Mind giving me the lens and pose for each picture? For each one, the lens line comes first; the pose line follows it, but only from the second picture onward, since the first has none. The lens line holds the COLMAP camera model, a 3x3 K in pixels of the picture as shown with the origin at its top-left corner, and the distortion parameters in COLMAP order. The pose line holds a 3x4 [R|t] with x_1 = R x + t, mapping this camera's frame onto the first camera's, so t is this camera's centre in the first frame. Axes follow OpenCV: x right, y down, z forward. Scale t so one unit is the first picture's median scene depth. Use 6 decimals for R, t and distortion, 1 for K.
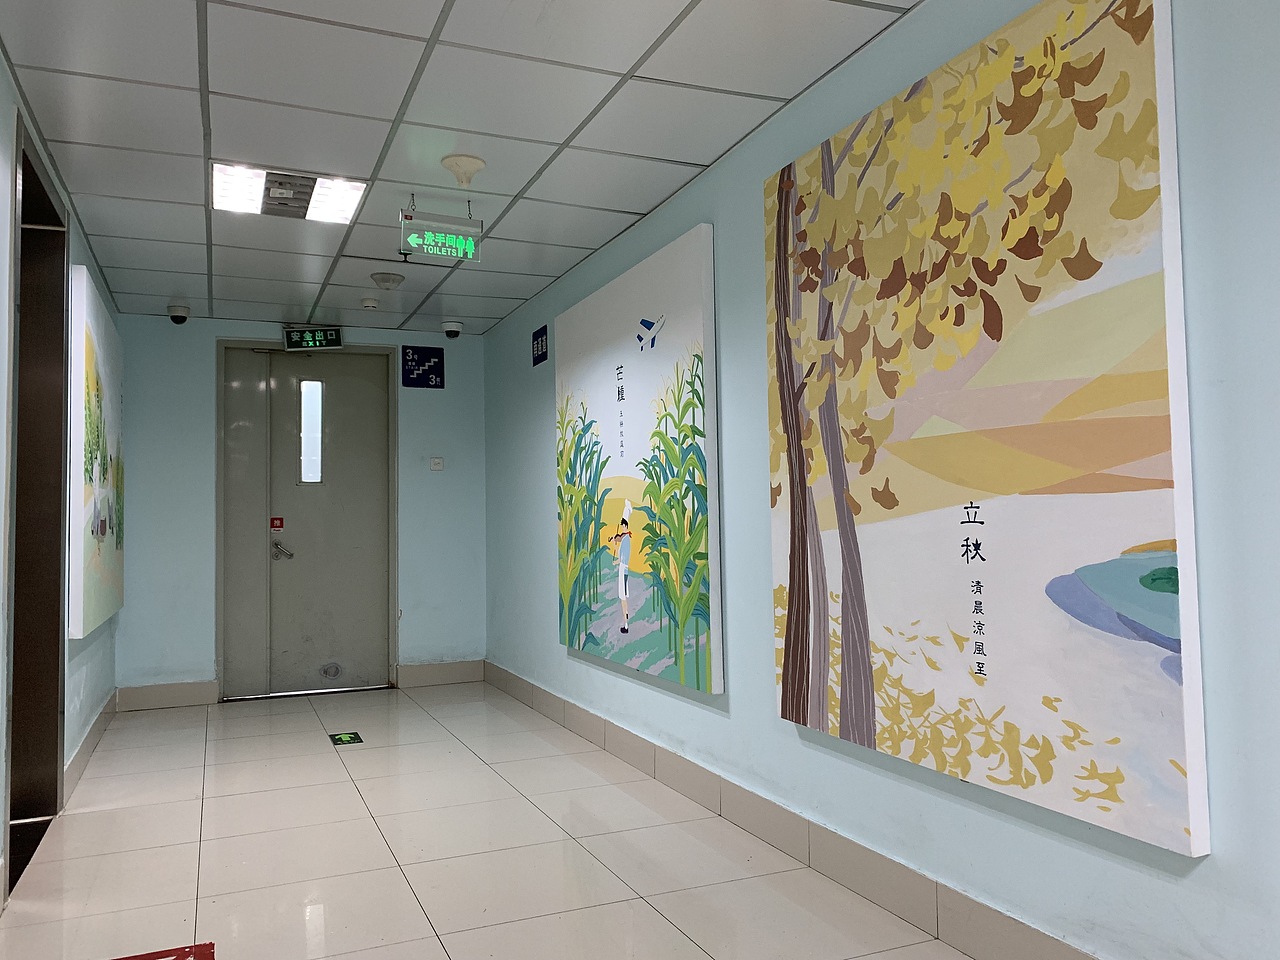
lens RADIAL K [[963.8, 0, 641.2], [0, 963.8, 470.9], [0, 0, 1]] dist [0.090871, -0.183886]
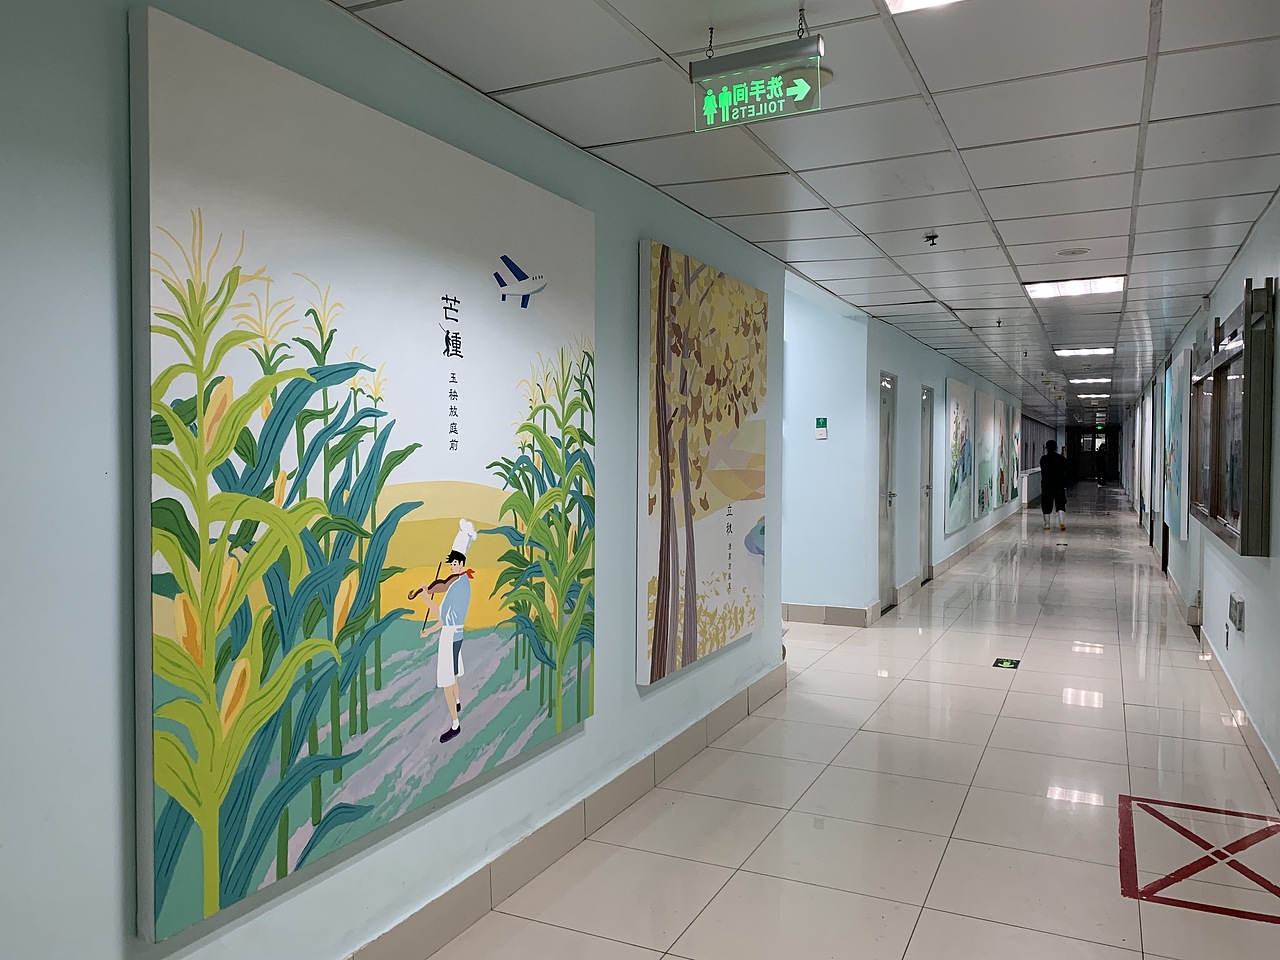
lens RADIAL K [[963.8, 0, 641.2], [0, 963.8, 470.9], [0, 0, 1]] dist [0.090871, -0.183886]
pose [[-0.661685, 0.000695, 0.749781, -0.633359], [-0.030123, 0.999168, -0.027510, 0.013678], [-0.749176, -0.040789, -0.661114, 1.502132]]
